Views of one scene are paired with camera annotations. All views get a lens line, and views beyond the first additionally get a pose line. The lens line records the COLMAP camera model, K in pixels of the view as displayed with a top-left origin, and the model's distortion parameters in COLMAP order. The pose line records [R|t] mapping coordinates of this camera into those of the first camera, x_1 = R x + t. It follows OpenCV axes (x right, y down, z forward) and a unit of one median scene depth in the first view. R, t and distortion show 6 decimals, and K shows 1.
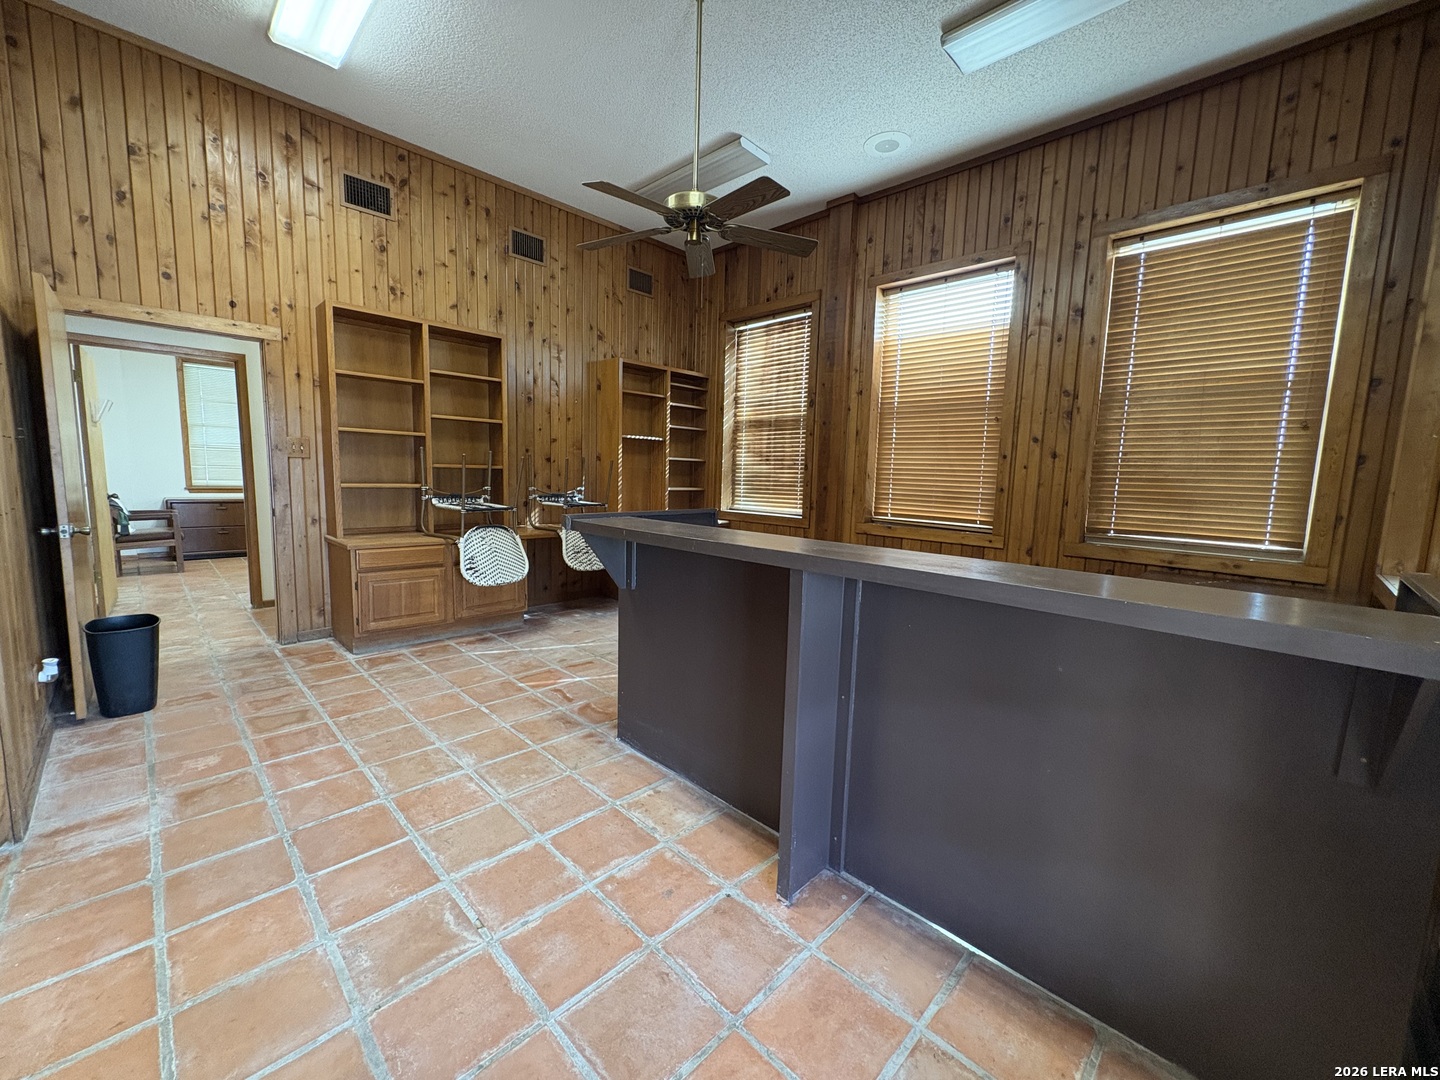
lens RADIAL K [[579.1, 0, 720.0], [0, 579.1, 540.8], [0, 0, 1]] dist [-0.001979, -0.000263]
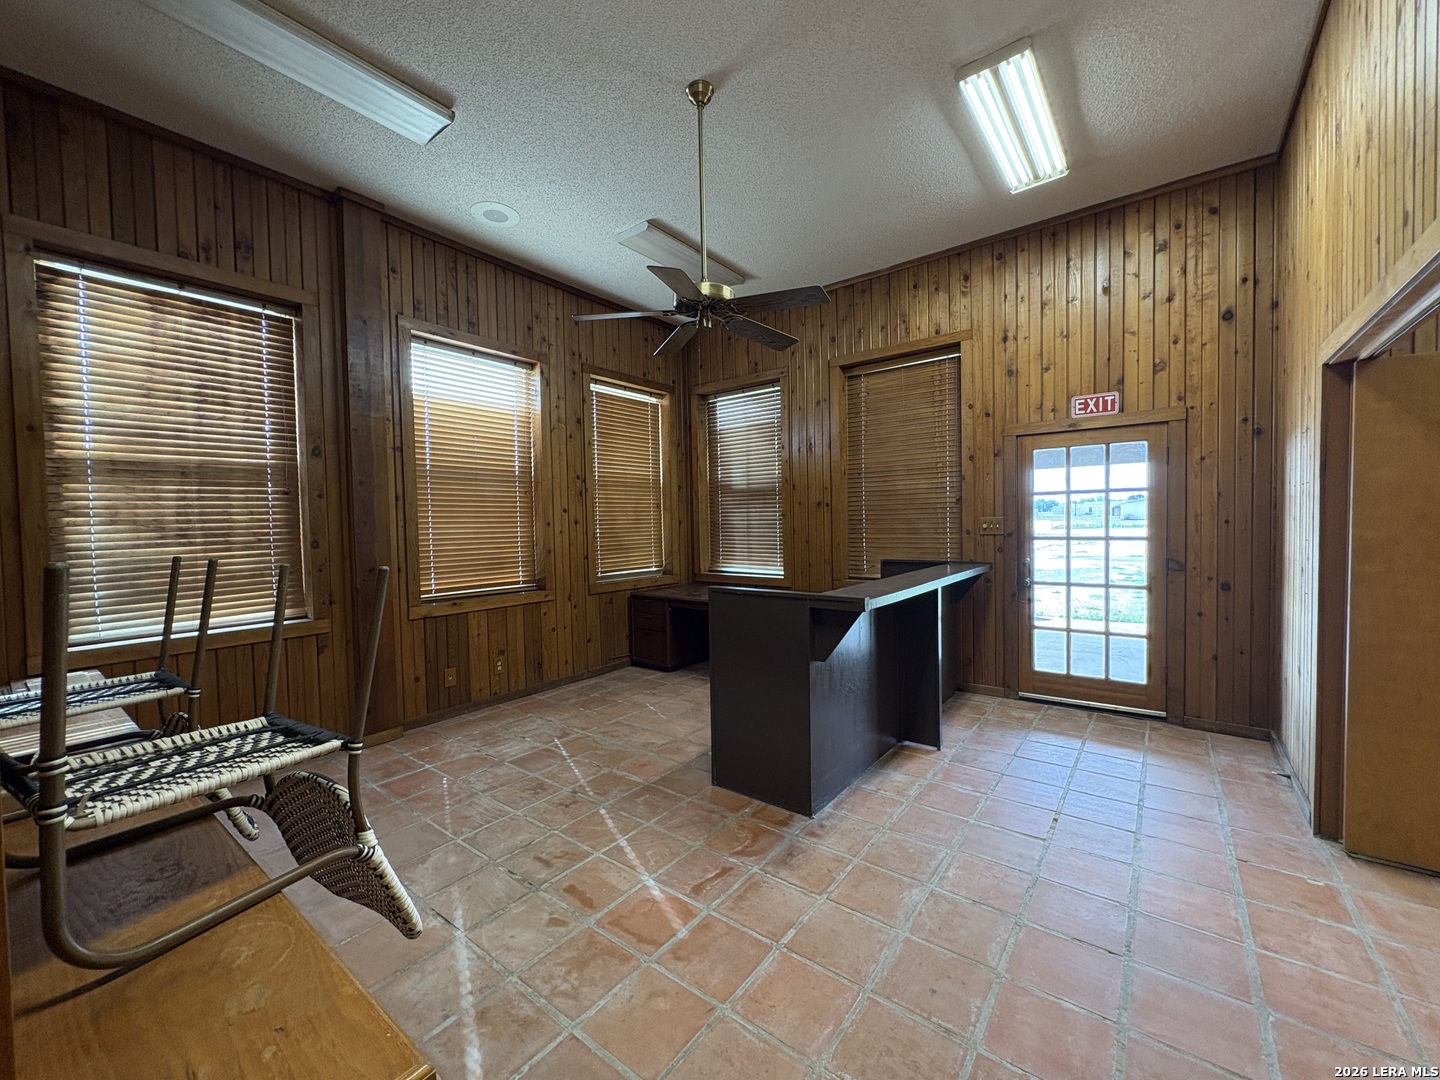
lens RADIAL K [[579.1, 0, 719.6], [0, 579.1, 539.2], [0, 0, 1]] dist [-0.001979, -0.000263]
pose [[-0.129328, -0.054642, 0.990095, -0.784858], [0.133485, 0.988433, 0.071987, -0.161447], [-0.982576, 0.141473, -0.120538, 0.840377]]
